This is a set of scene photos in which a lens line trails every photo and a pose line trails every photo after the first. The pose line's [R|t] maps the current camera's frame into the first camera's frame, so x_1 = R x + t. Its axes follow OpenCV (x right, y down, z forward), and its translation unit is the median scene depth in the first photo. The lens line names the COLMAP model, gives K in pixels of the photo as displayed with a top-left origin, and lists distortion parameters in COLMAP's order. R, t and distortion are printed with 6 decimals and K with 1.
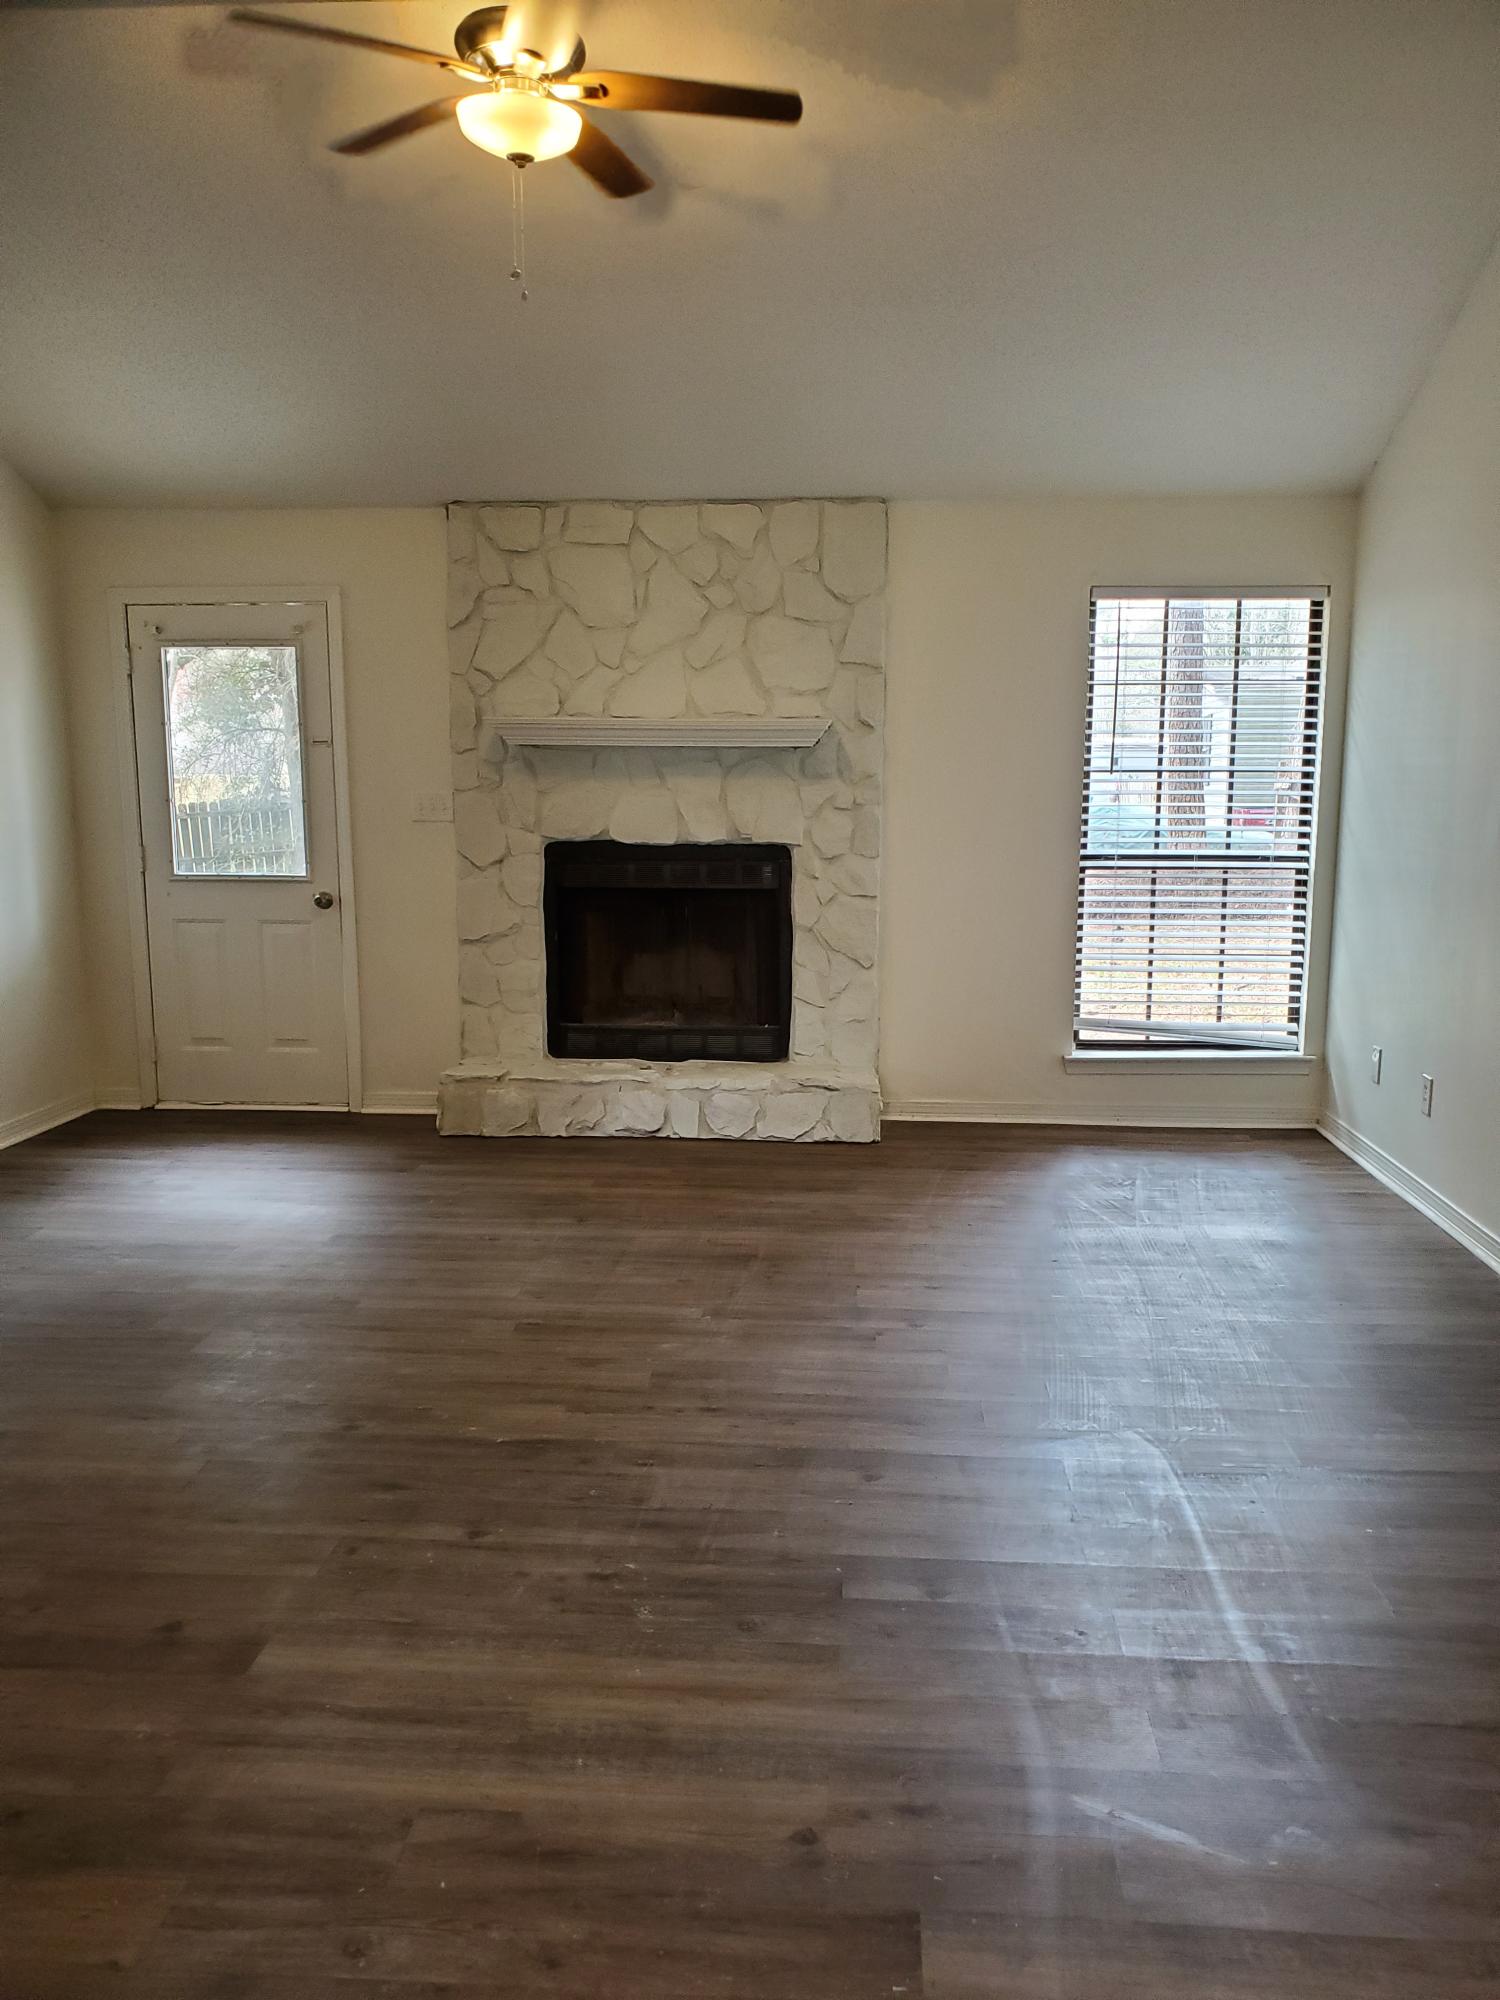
lens RADIAL K [[1559.6, 0, 767.7], [0, 1559.6, 1041.5], [0, 0, 1]] dist [0.062723, -0.070683]
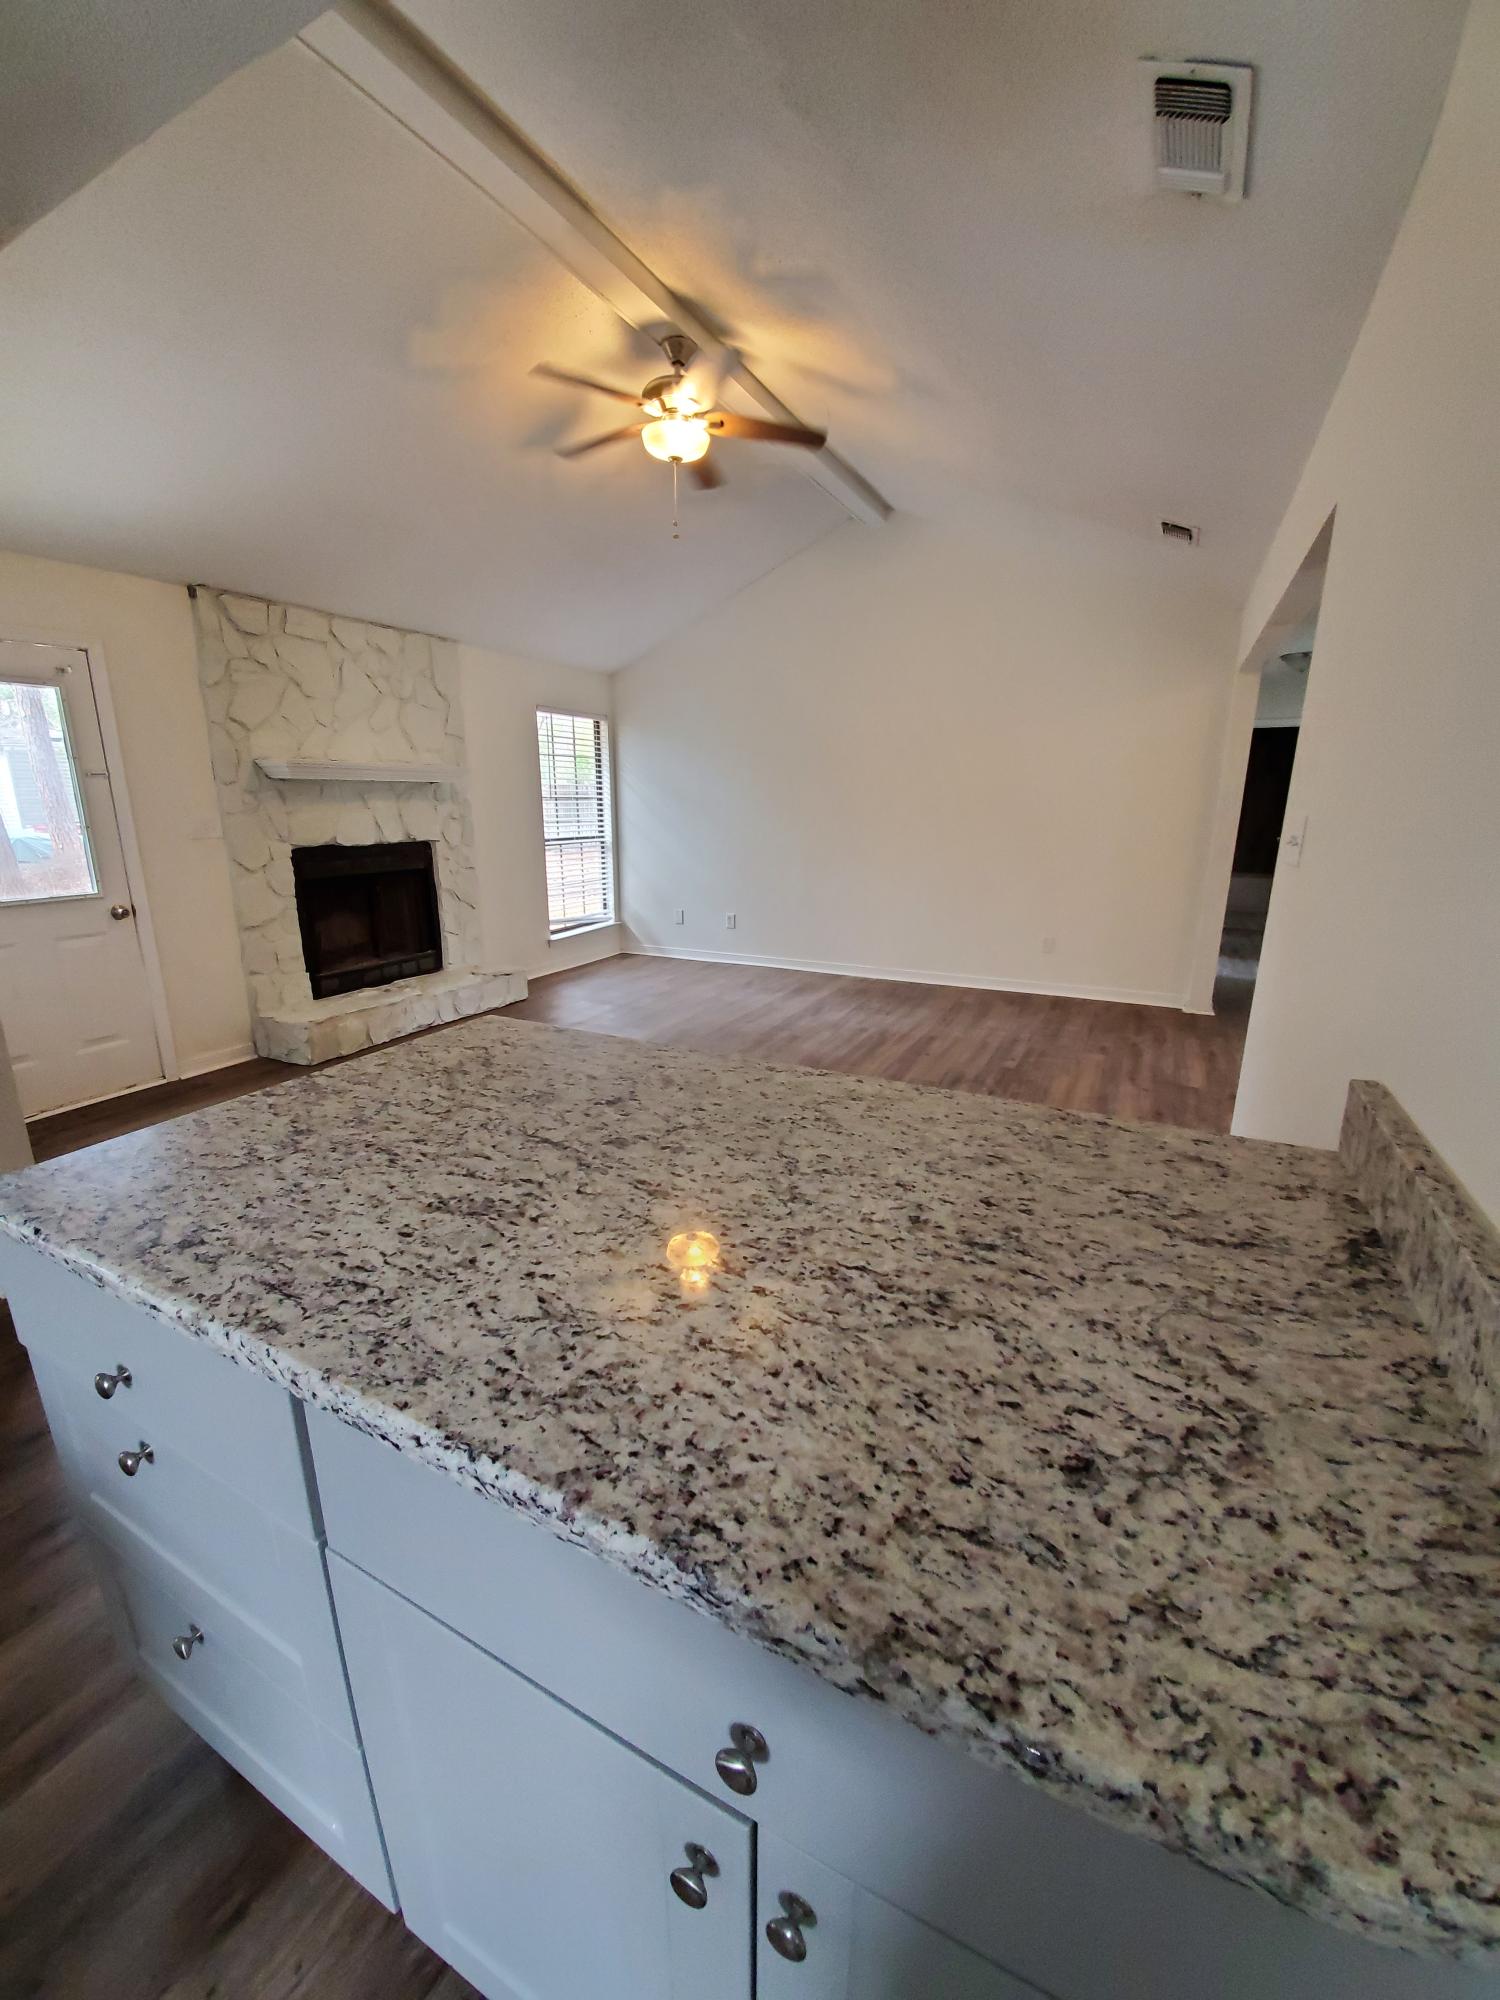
lens RADIAL K [[792.6, 0, 731.4], [0, 792.6, 999.9], [0, 0, 1]] dist [0.003281, -0.009166]
pose [[0.404847, -0.228568, 0.885356, -0.675820], [0.158643, 0.971128, 0.178168, -0.063435], [-0.900517, 0.068325, 0.429419, 0.364356]]
